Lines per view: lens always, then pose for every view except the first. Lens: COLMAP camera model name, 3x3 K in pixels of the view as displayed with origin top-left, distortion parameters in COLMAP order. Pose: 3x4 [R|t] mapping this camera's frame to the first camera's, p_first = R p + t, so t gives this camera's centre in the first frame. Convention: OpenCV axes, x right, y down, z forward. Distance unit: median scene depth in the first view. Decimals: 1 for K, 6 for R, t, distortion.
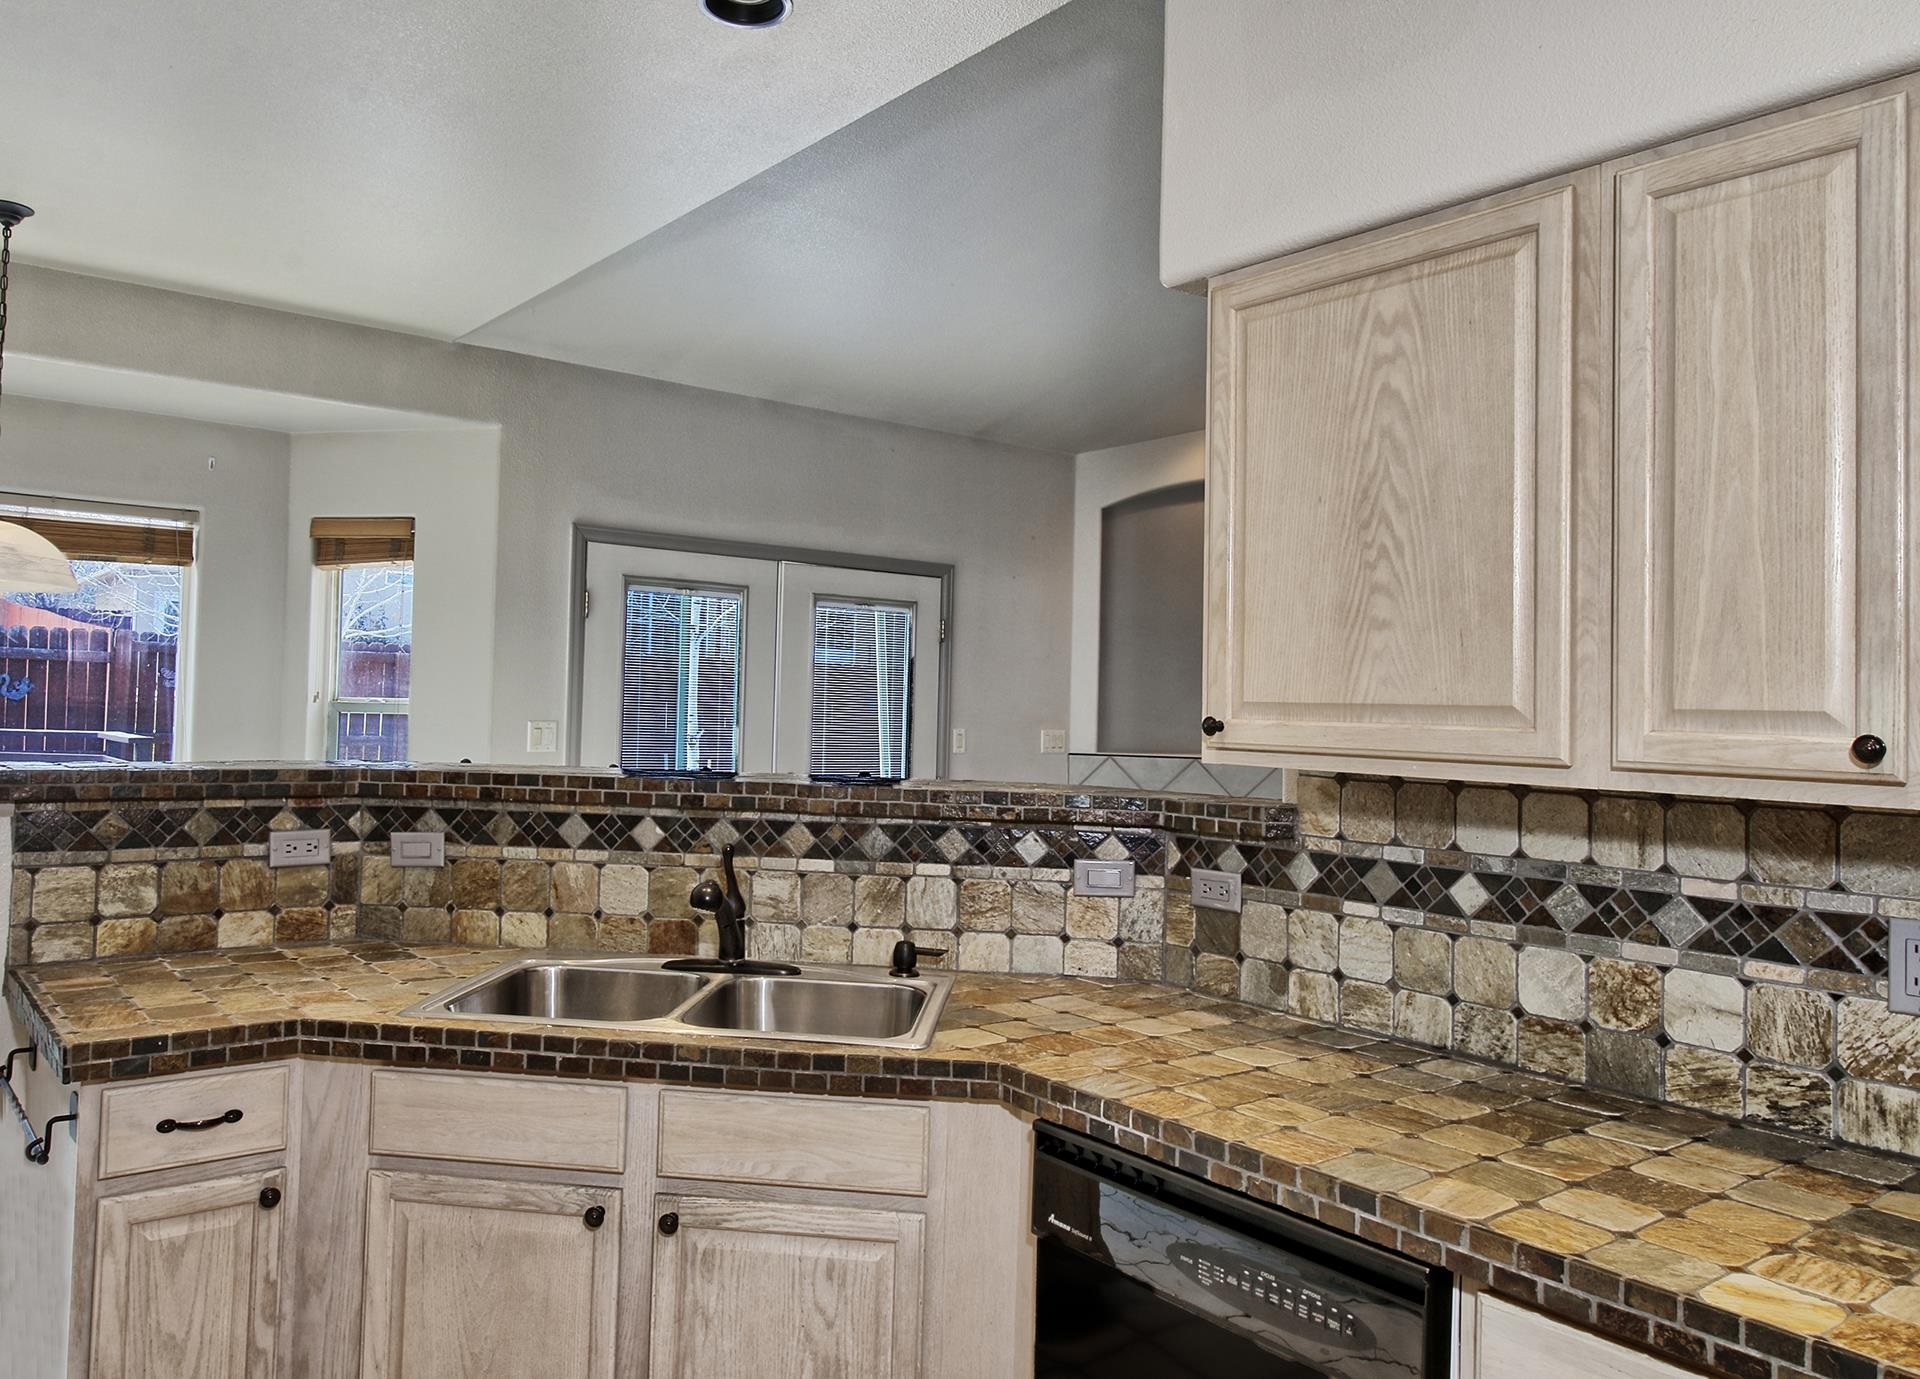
lens RADIAL K [[1373.3, 0, 886.2], [0, 1373.3, 662.0], [0, 0, 1]] dist [0.011123, -0.006834]
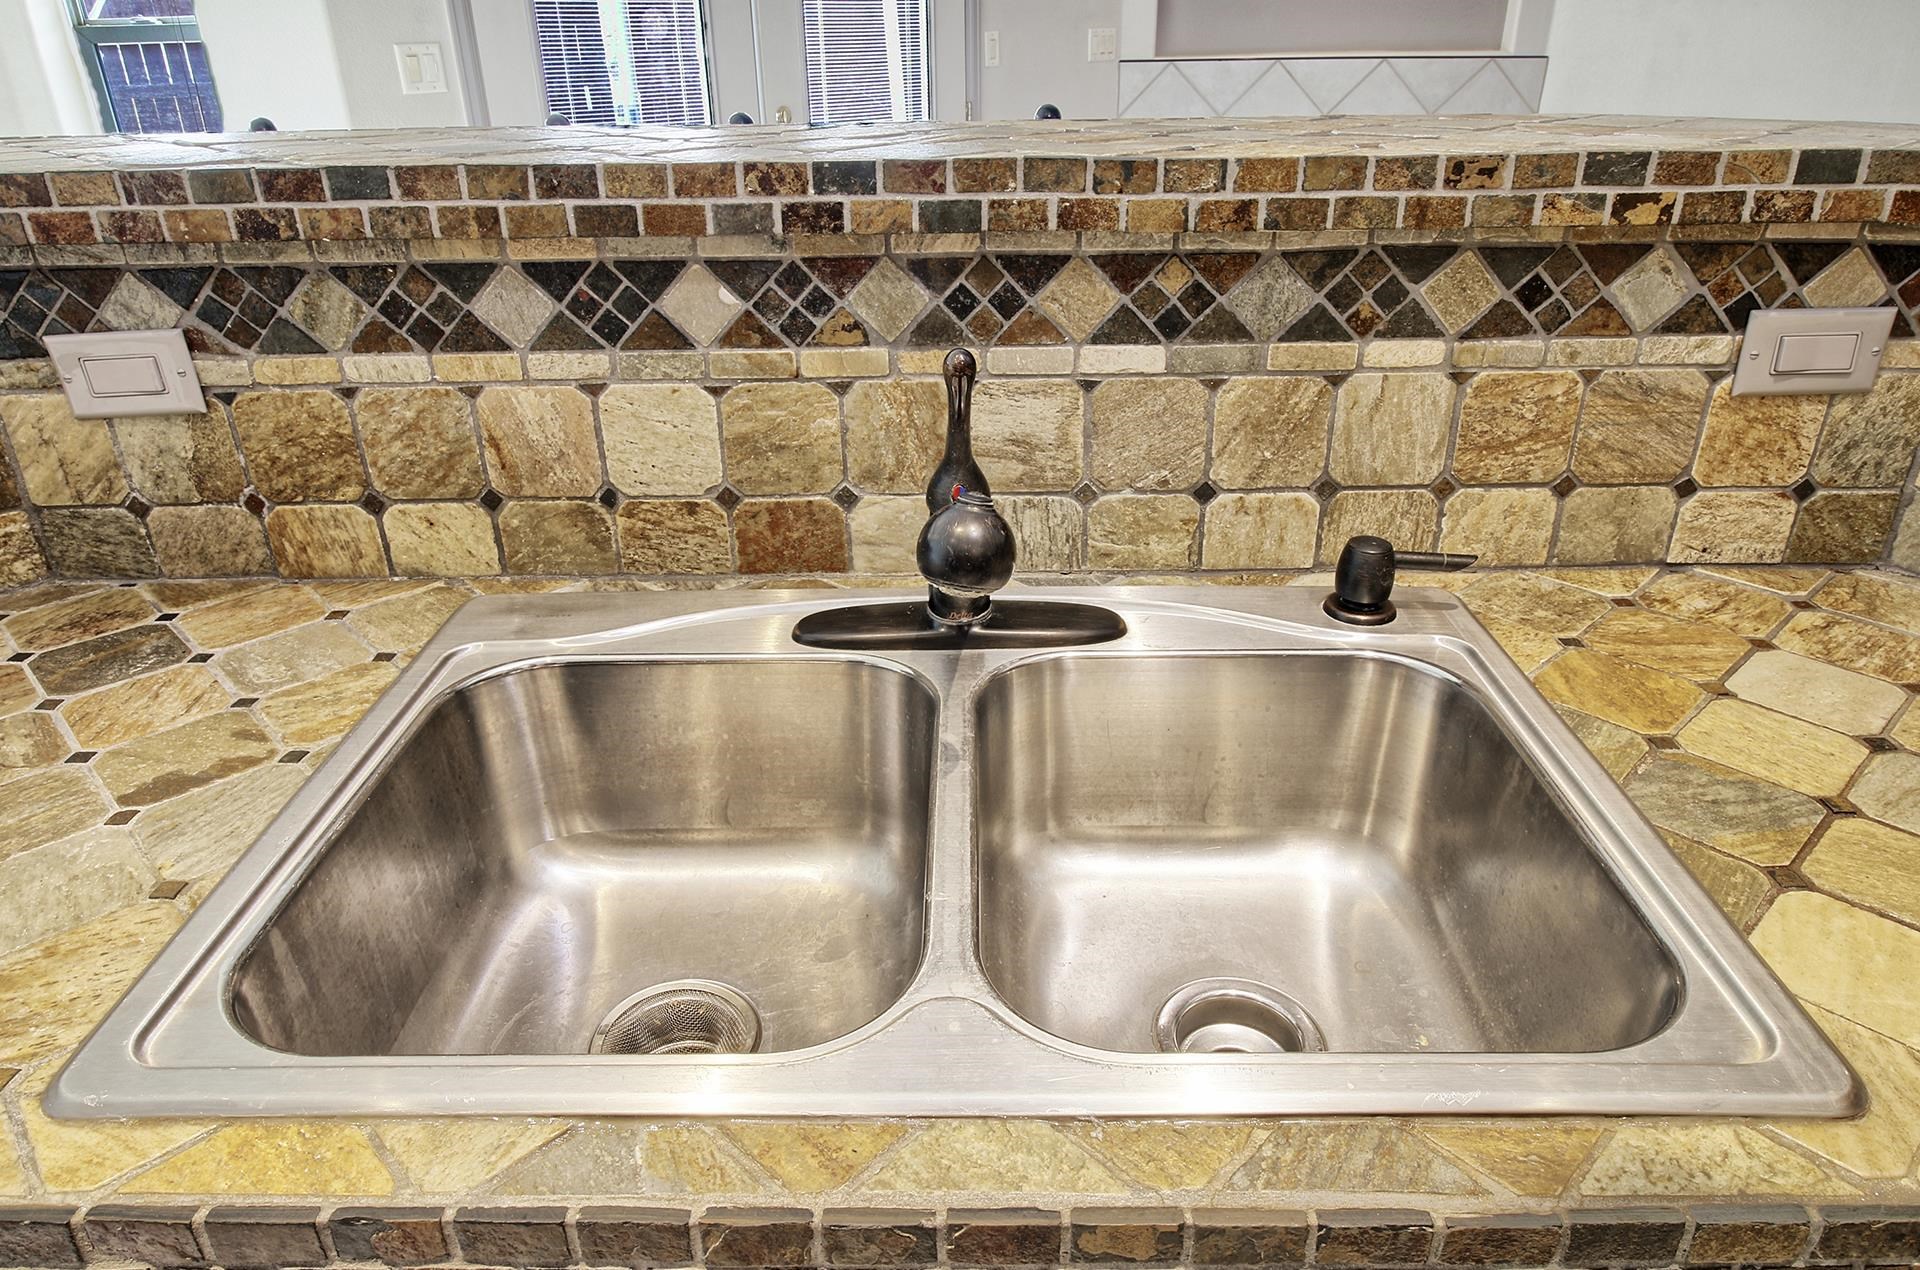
lens RADIAL K [[1234.3, 0, 955.6], [0, 1234.3, 620.1], [0, 0, 1]] dist [0.007111, -0.006756]
pose [[0.991864, -0.090453, 0.089582, -0.146555], [0.038300, 0.883099, 0.467622, 0.041635], [-0.121407, -0.460386, 0.879378, 0.658118]]
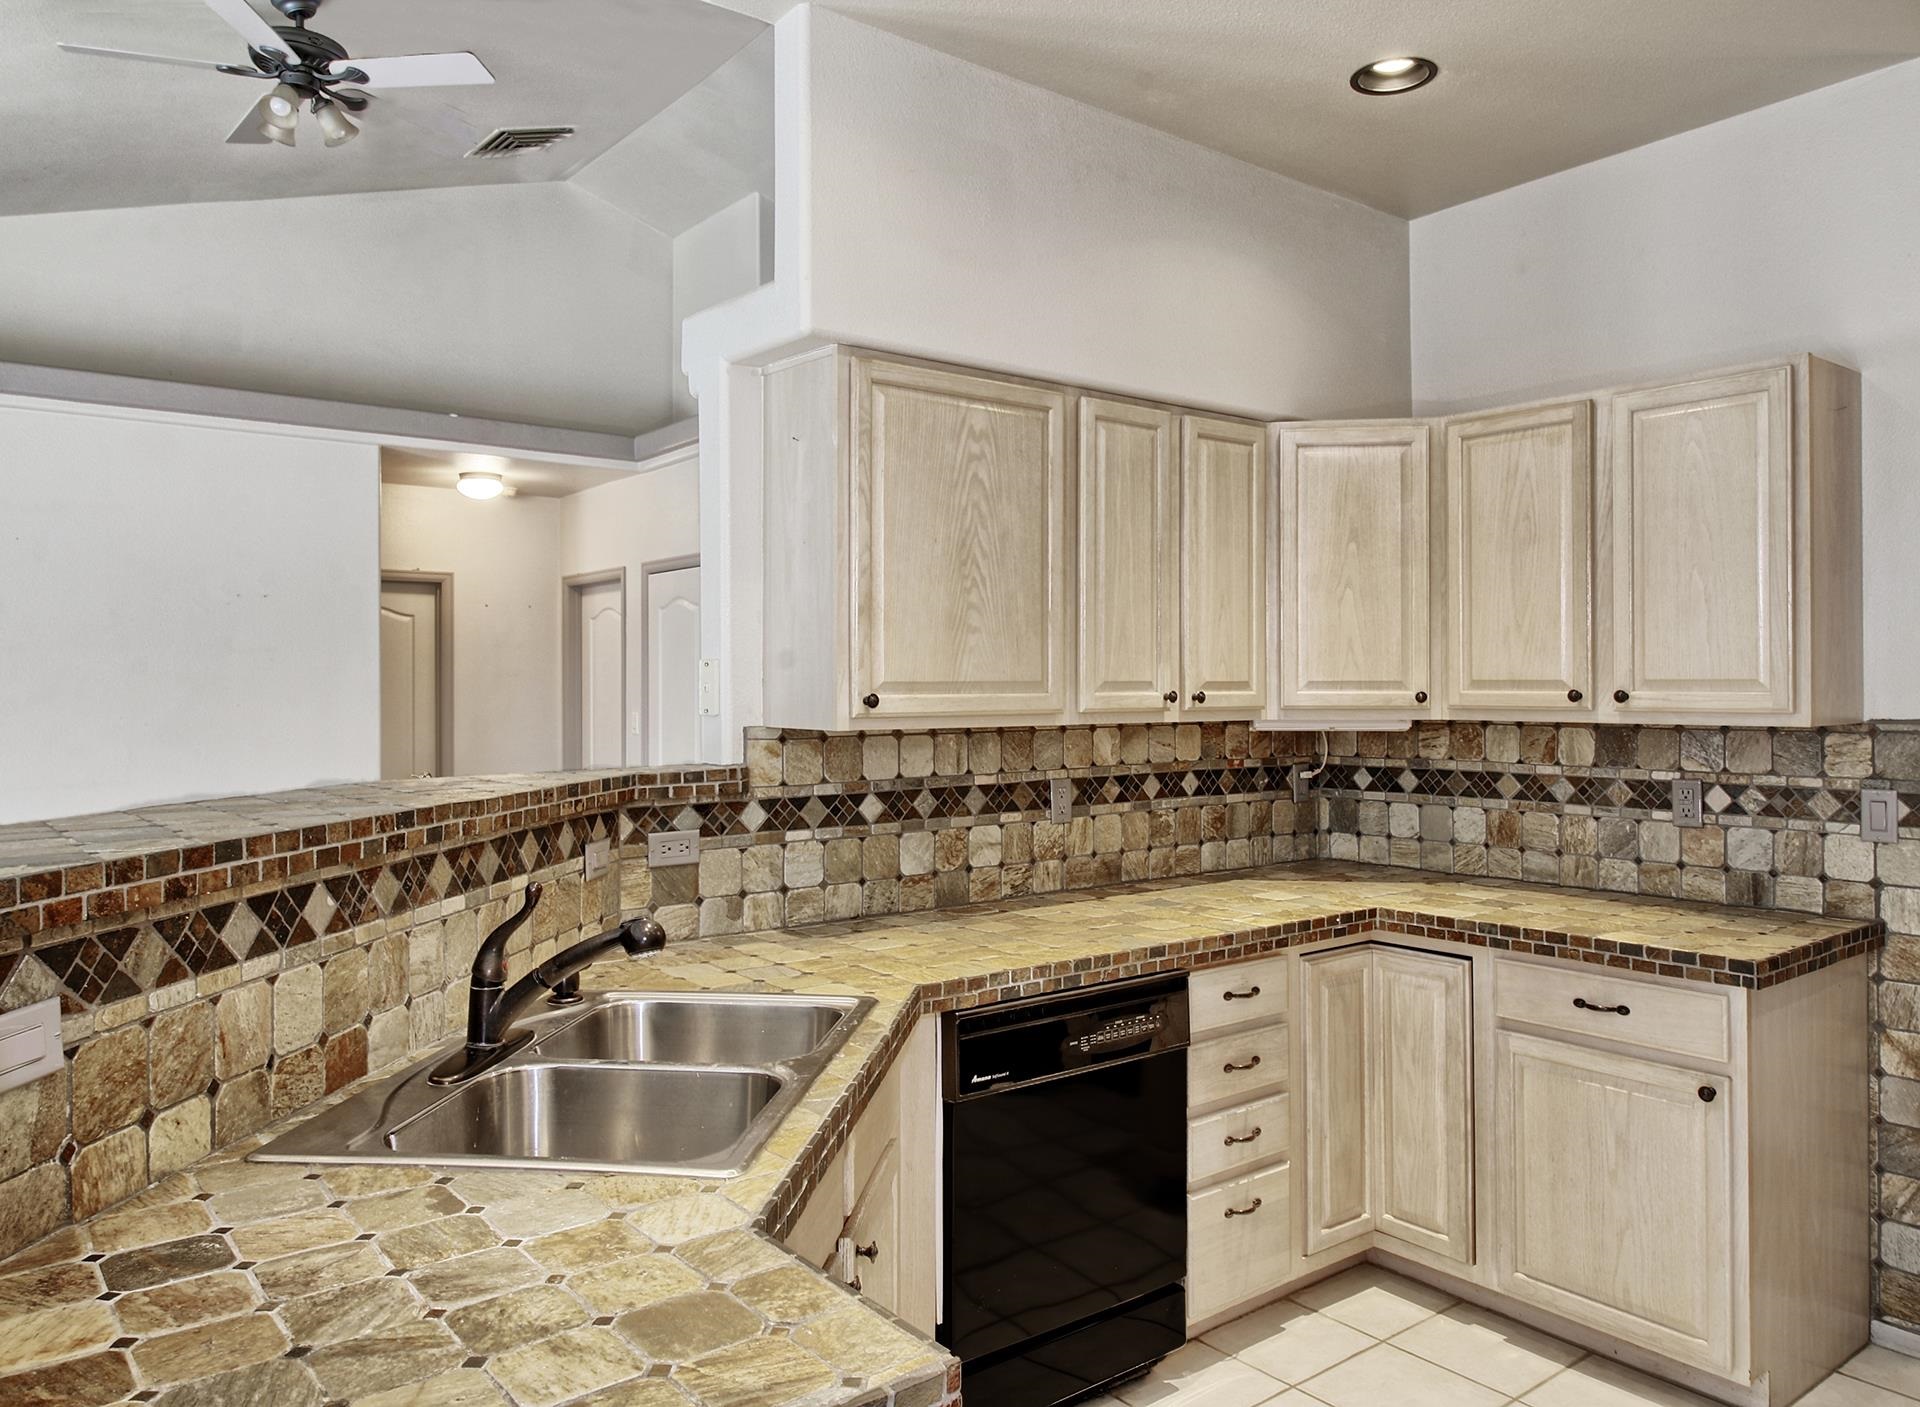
lens RADIAL K [[1342.9, 0, 961.2], [0, 1342.9, 674.8], [0, 0, 1]] dist [0.008560, -0.001396]
pose [[-0.013865, -0.014570, 0.999798, -0.831076], [-0.024557, 0.999597, 0.014227, 0.001507], [-0.999602, -0.024354, -0.014217, 0.751210]]
